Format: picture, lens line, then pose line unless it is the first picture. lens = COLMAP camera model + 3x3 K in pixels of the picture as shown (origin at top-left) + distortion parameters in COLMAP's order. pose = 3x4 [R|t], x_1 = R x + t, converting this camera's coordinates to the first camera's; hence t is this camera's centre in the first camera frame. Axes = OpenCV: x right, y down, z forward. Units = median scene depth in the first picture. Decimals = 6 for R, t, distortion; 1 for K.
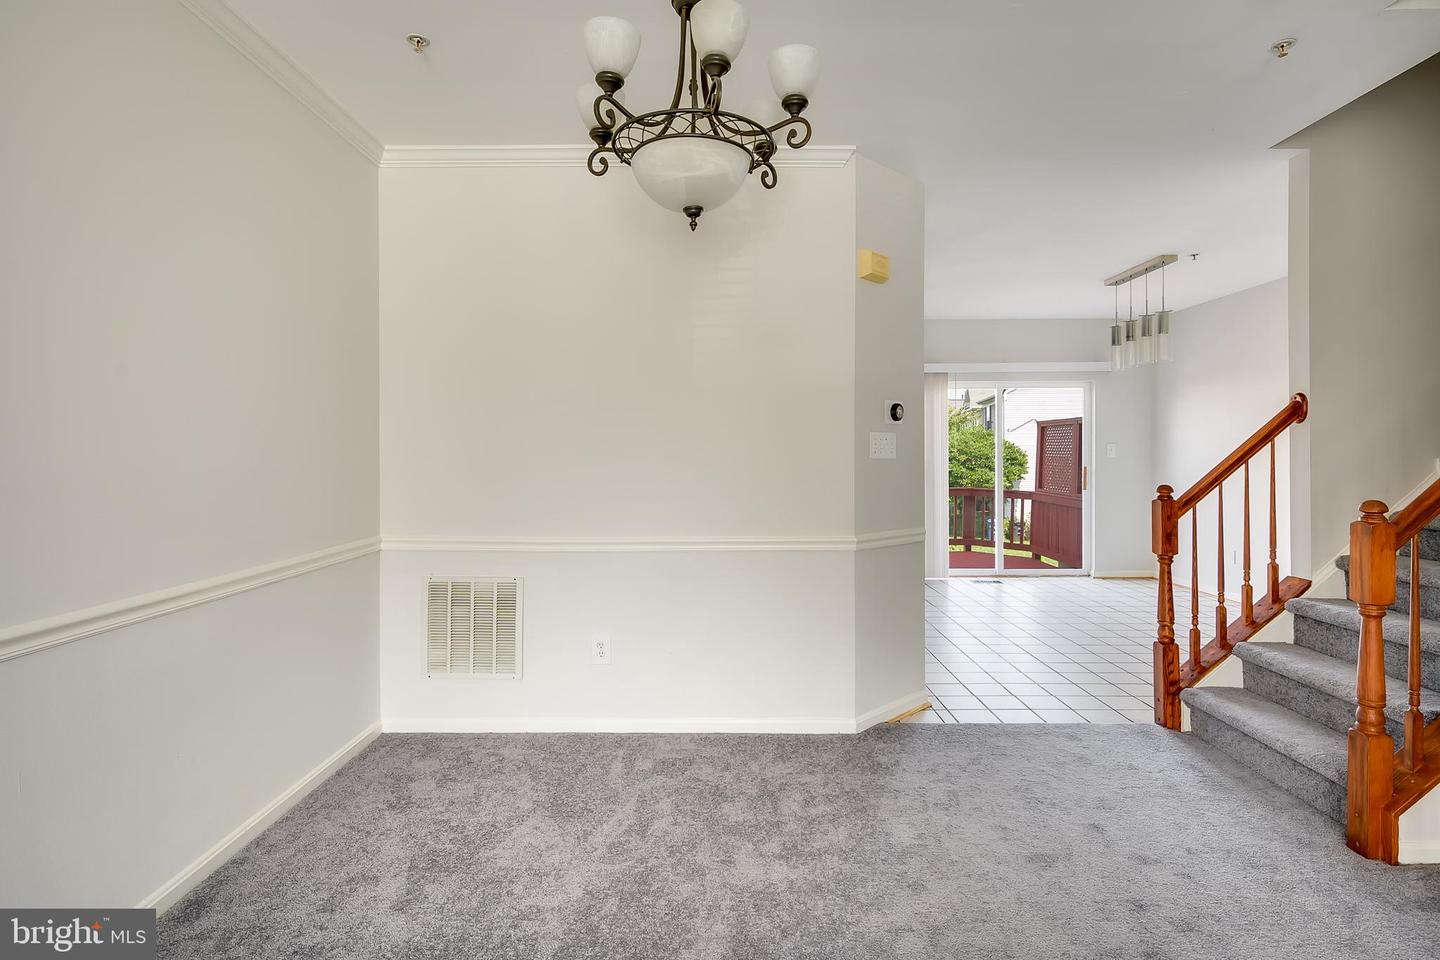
lens RADIAL K [[712.2, 0, 718.0], [0, 712.2, 447.4], [0, 0, 1]] dist [0.002473, 0.000526]
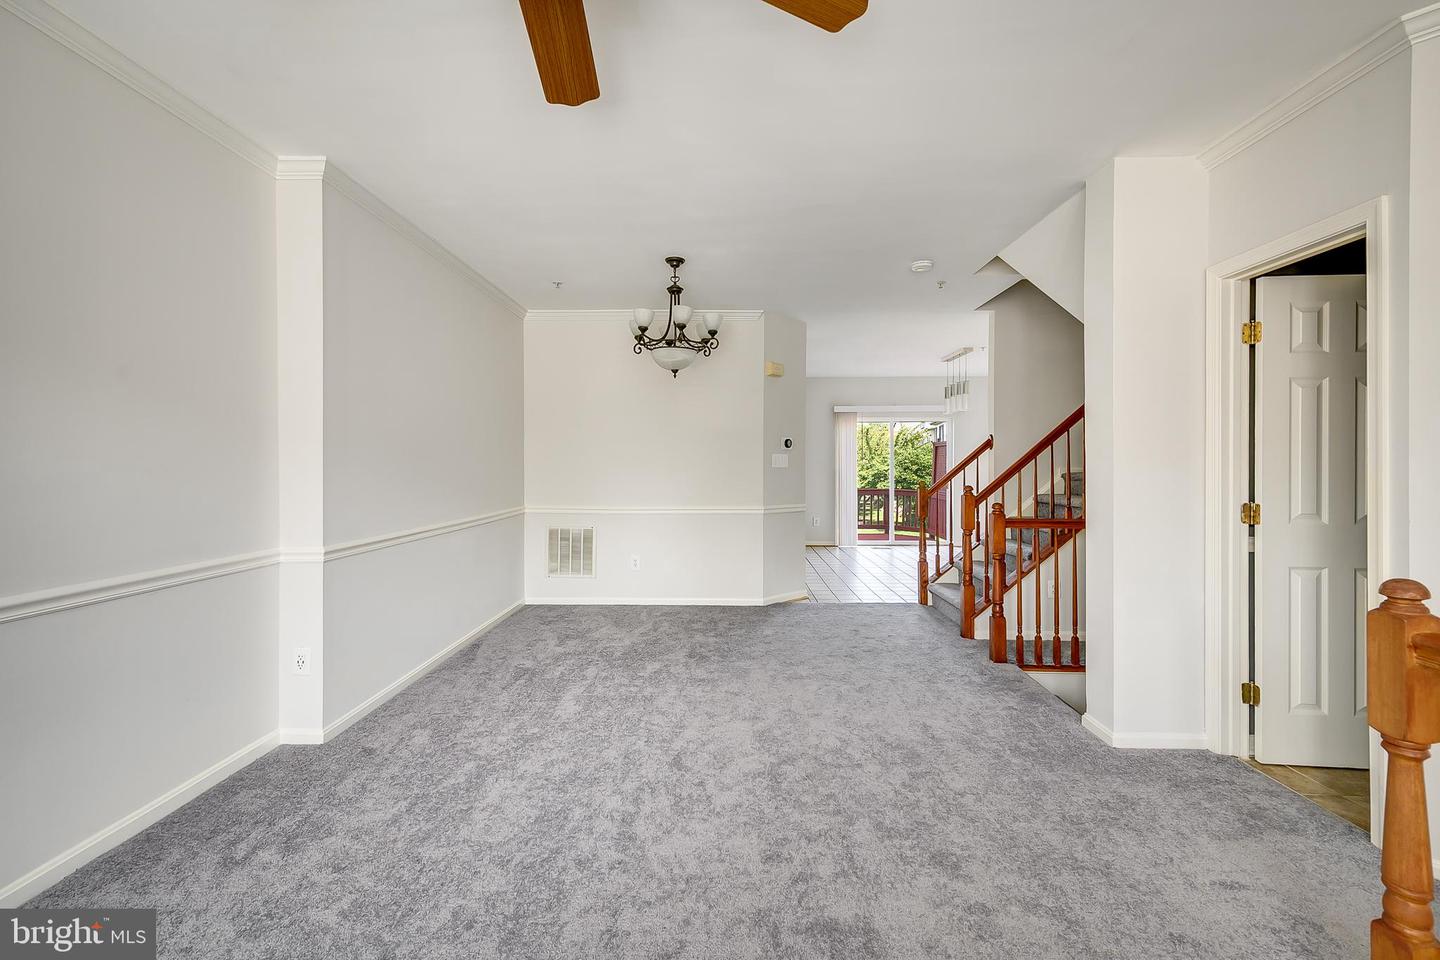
lens RADIAL K [[597.4, 0, 720.1], [0, 597.4, 463.0], [0, 0, 1]] dist [-0.000294, -0.000020]
pose [[0.999988, 0.001679, -0.004619, 0.080457], [-0.001647, 0.999974, 0.007085, -0.008565], [0.004631, -0.007078, 0.999964, -0.668292]]
